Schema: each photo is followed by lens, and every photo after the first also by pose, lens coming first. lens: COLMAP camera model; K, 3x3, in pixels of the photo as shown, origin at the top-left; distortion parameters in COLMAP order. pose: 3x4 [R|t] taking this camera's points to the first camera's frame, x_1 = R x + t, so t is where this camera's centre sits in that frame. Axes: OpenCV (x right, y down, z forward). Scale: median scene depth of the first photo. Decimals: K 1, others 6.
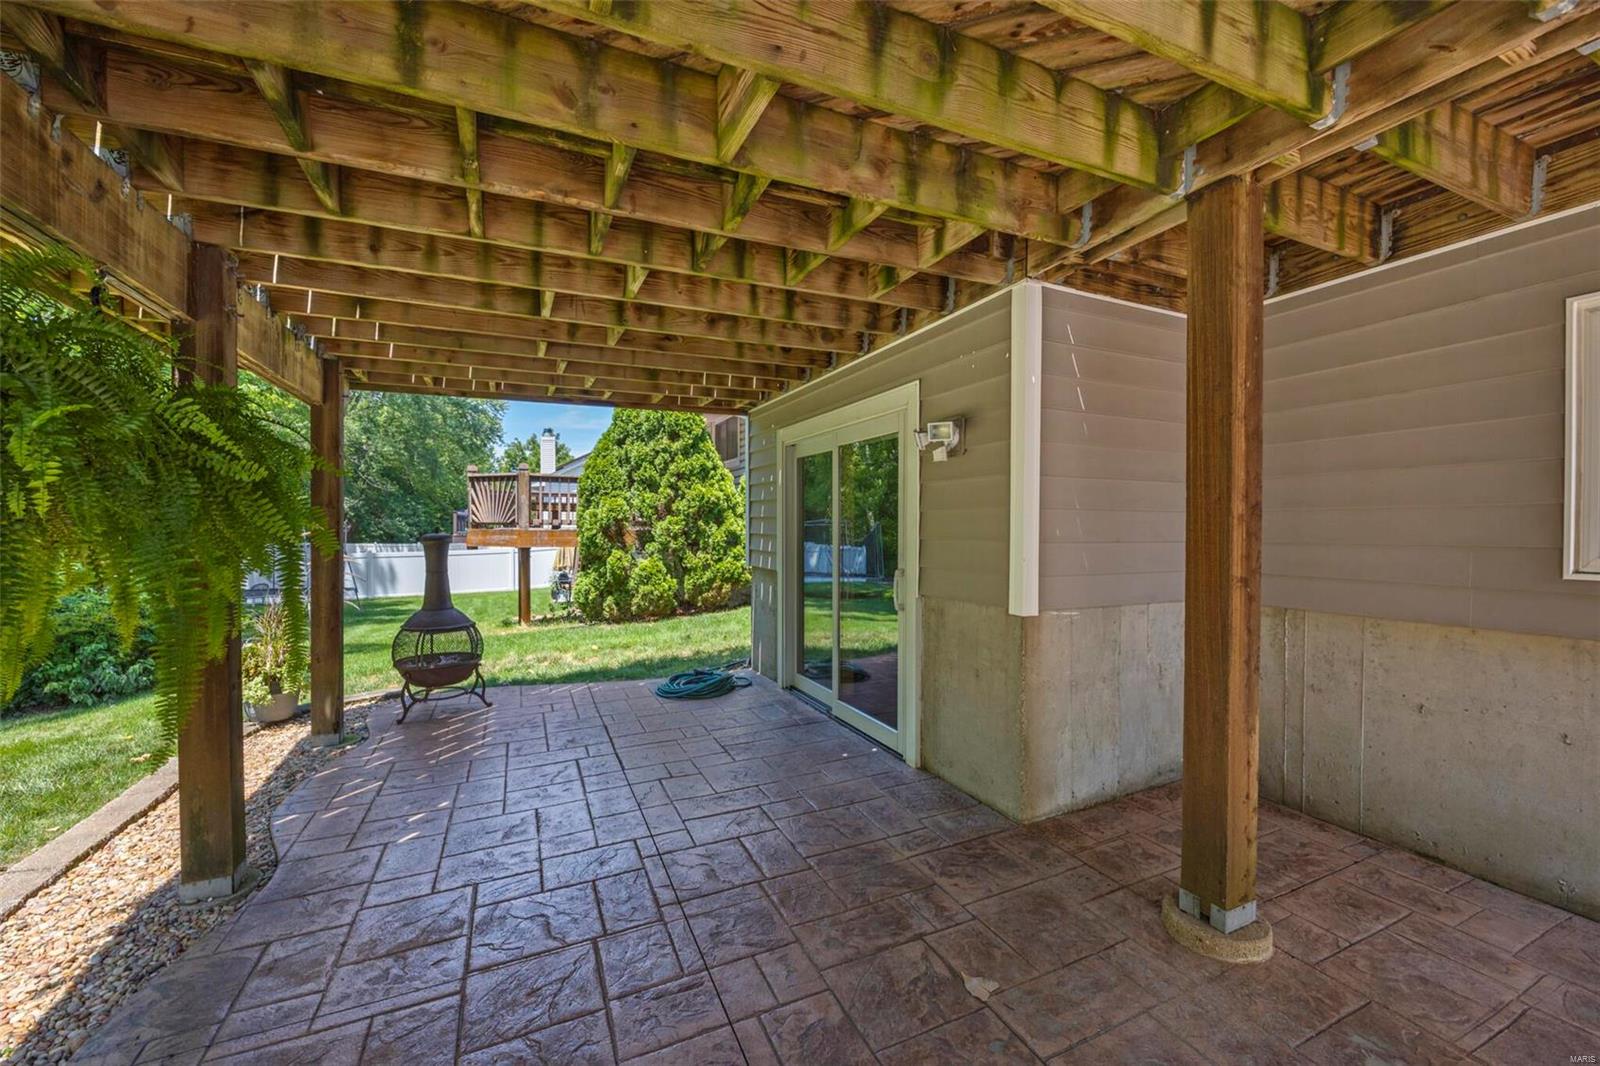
lens RADIAL K [[672.0, 0, 800.0], [0, 672.0, 533.0], [0, 0, 1]] dist [0.013314, -0.000178]
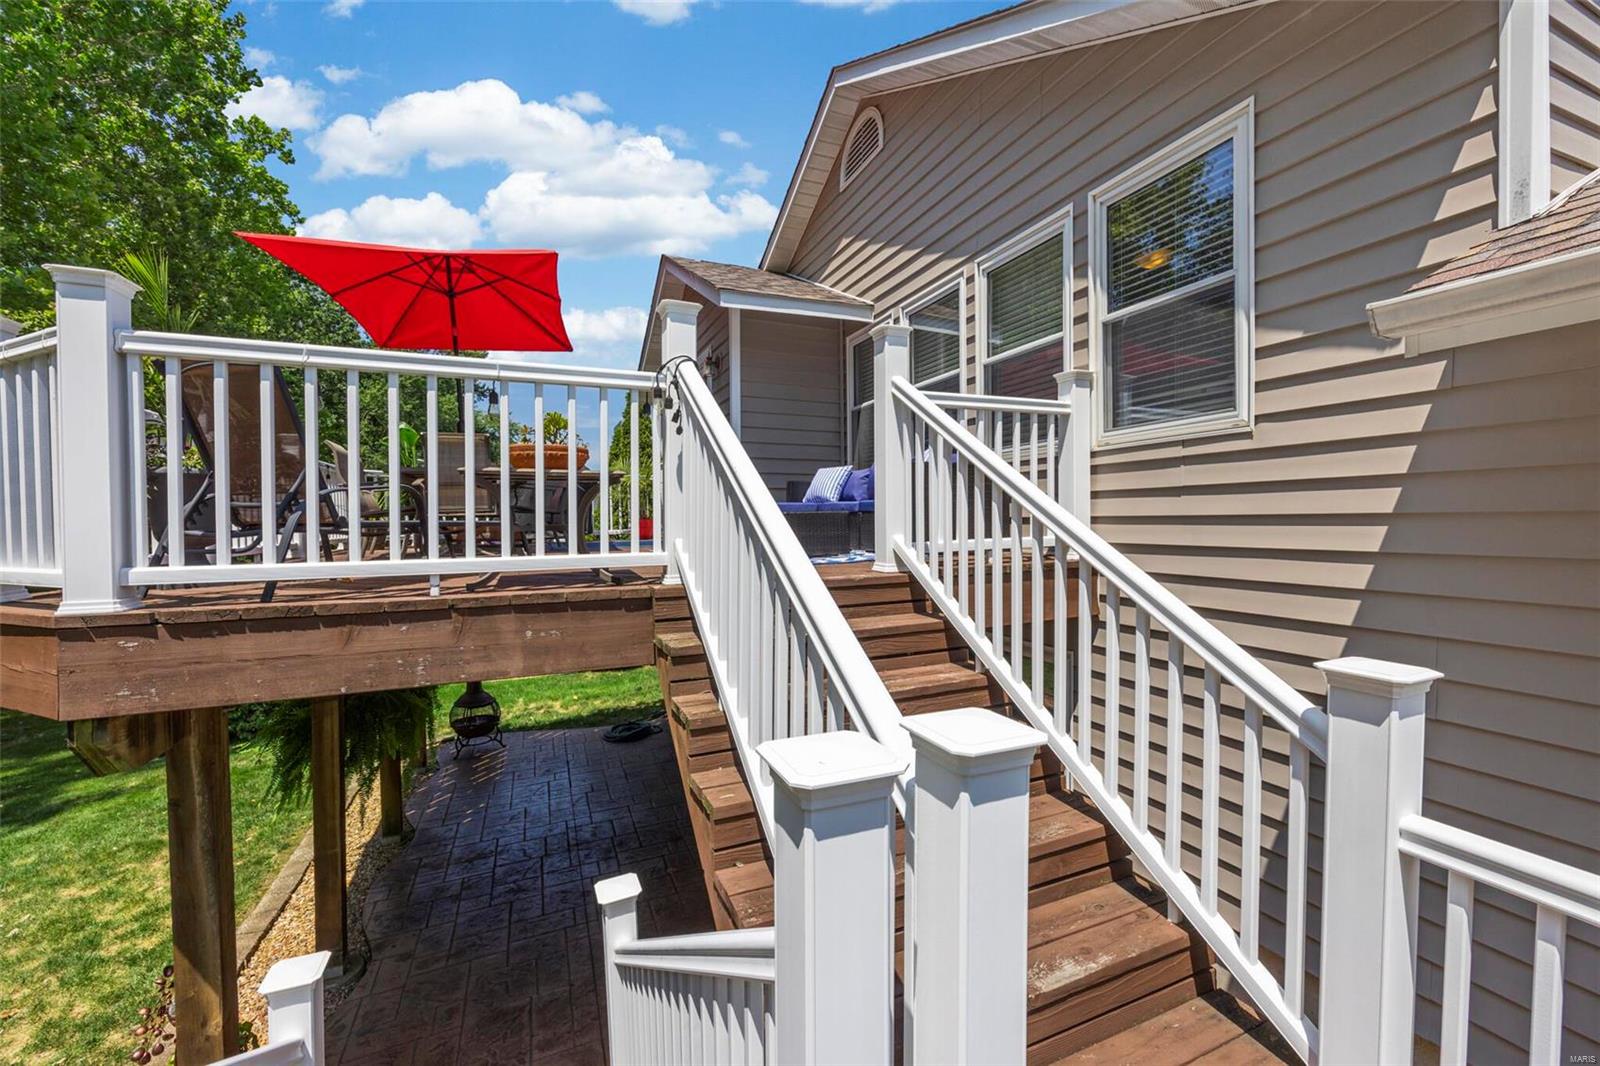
lens RADIAL K [[650.0, 0, 800.0], [0, 650.0, 533.0], [0, 0, 1]] dist [0.024871, 0.000038]
pose [[0.999938, -0.002652, -0.010772, 0.330304], [0.002609, 0.999988, -0.004055, -0.295160], [0.010783, 0.004027, 0.999934, -0.703125]]
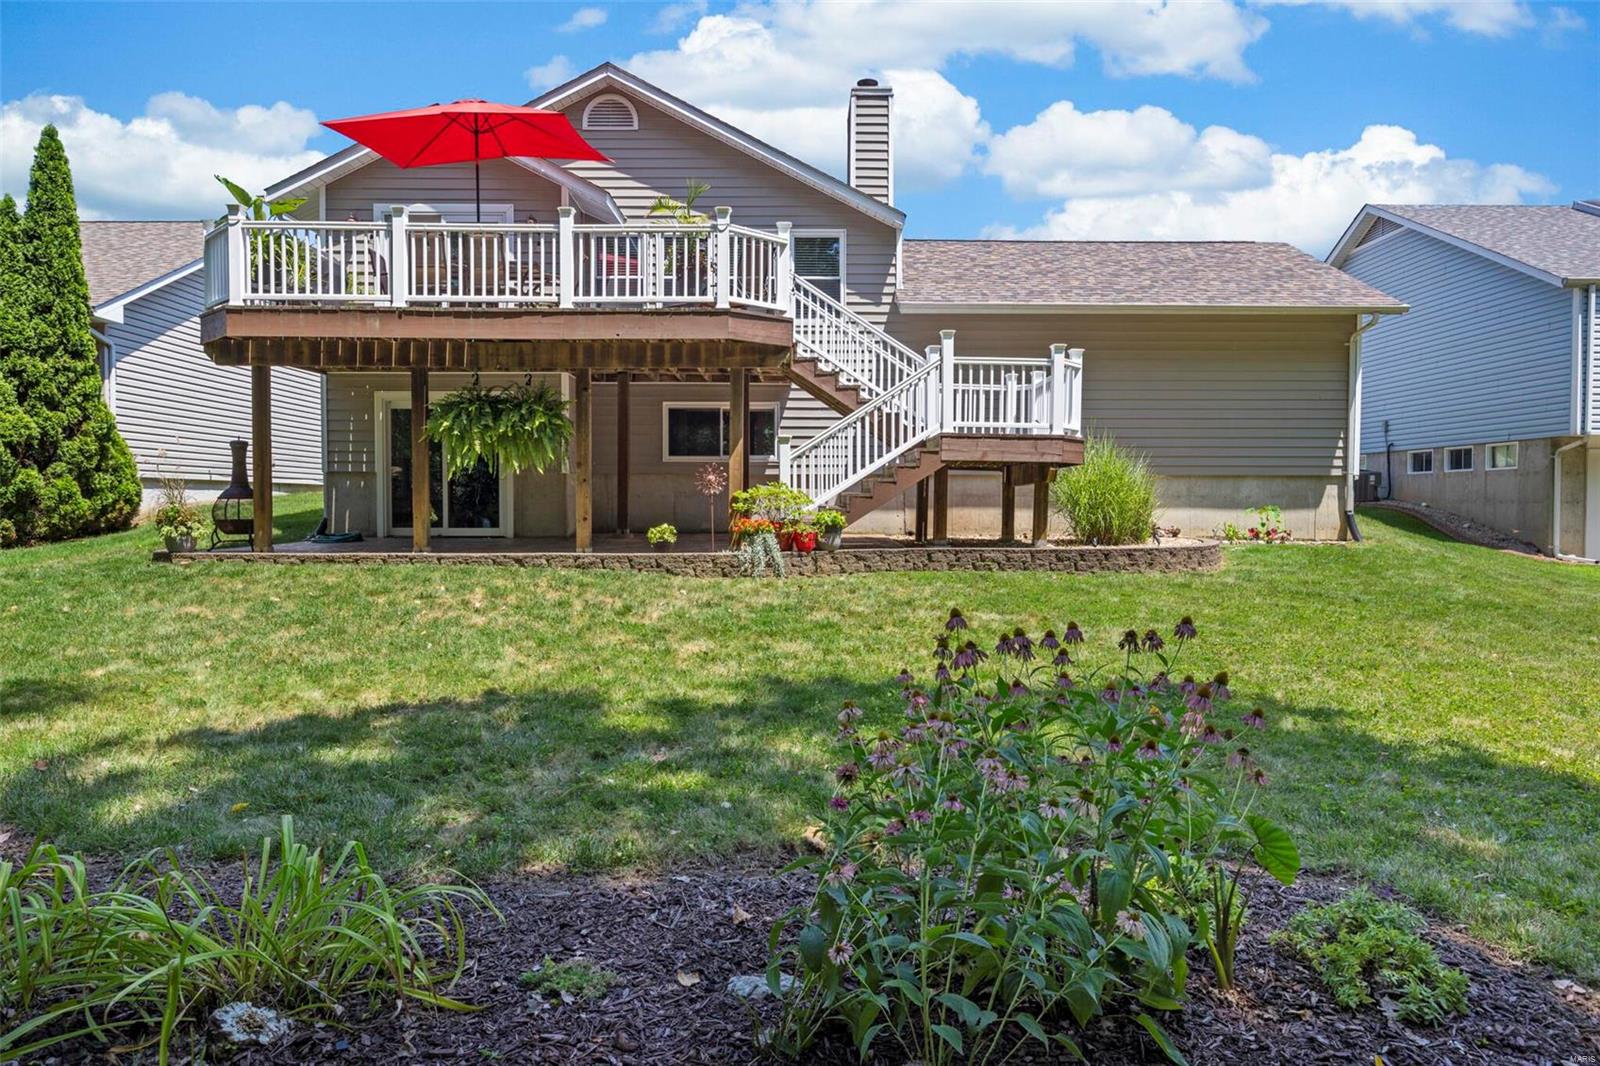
lens RADIAL K [[975.6, 0, 800.0], [0, 975.6, 533.0], [0, 0, 1]] dist [-0.014808, -0.000640]
pose [[0.383277, -0.028556, 0.923192, -2.423471], [0.020746, 0.999536, 0.022304, 0.237102], [-0.923400, 0.010604, 0.383691, -1.167227]]
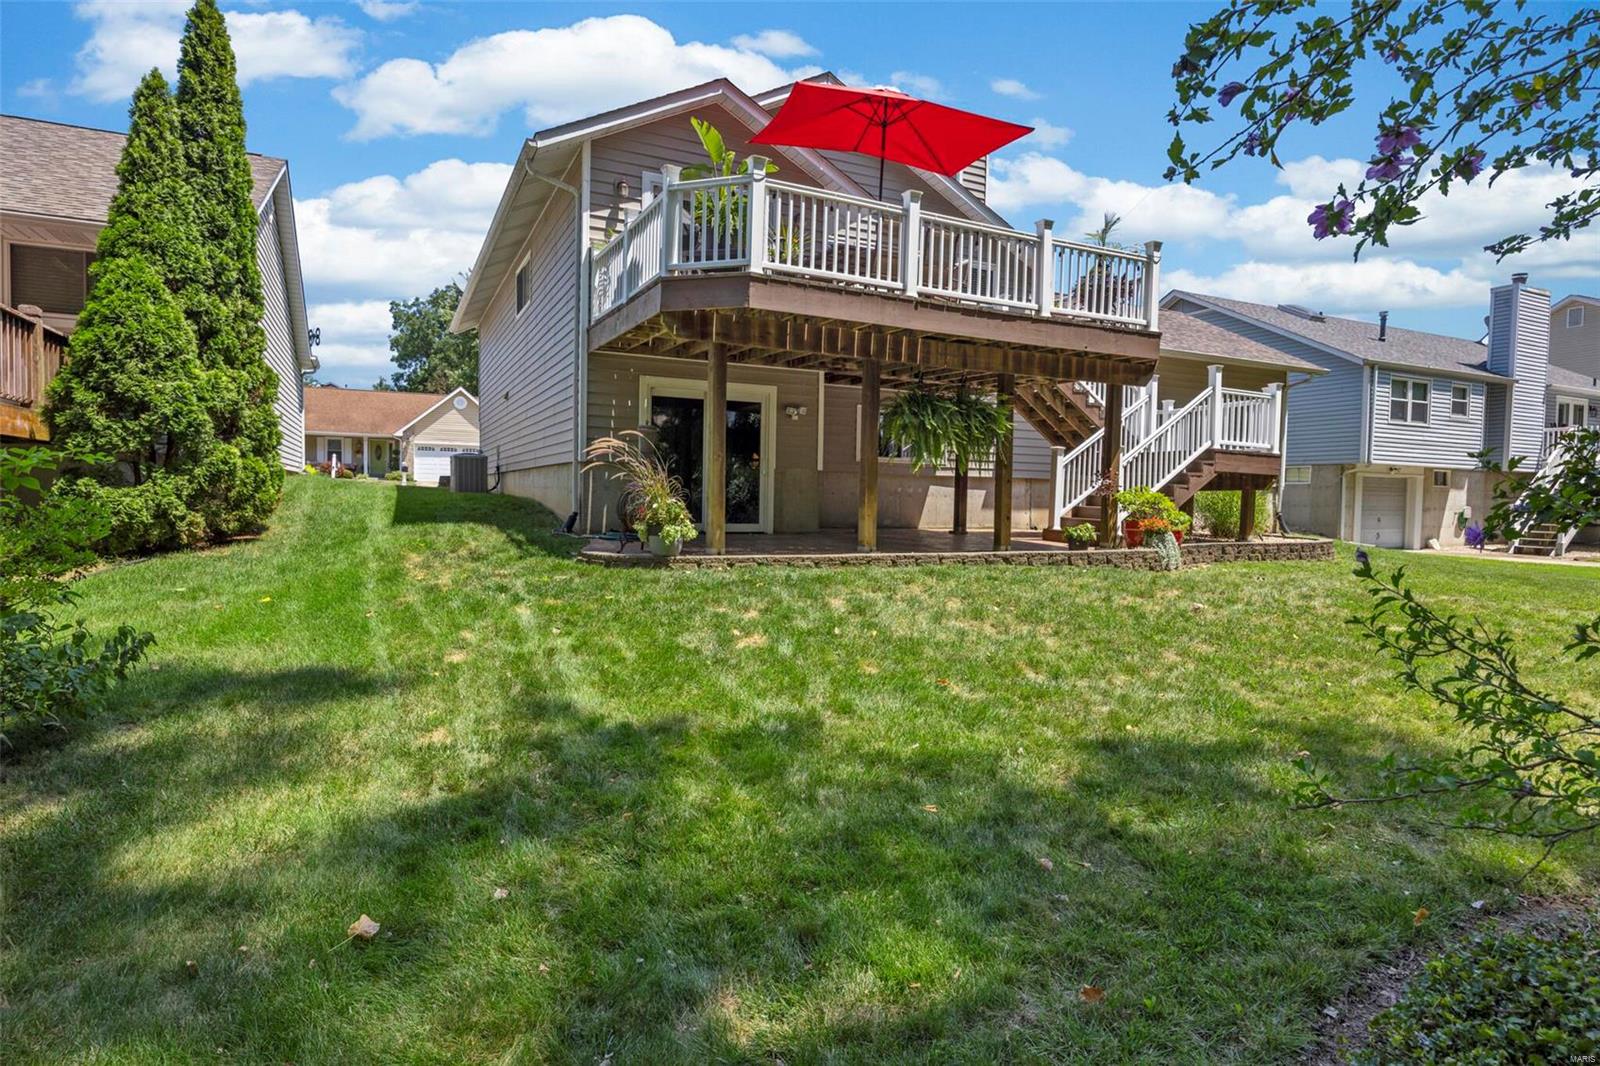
lens RADIAL K [[831.4, 0, 800.0], [0, 831.4, 533.0], [0, 0, 1]] dist [-0.011906, -0.000835]
pose [[-0.034227, -0.041581, 0.998549, -2.540264], [0.006422, 0.999104, 0.041824, 0.189591], [-0.999393, 0.007844, -0.033930, 0.881688]]
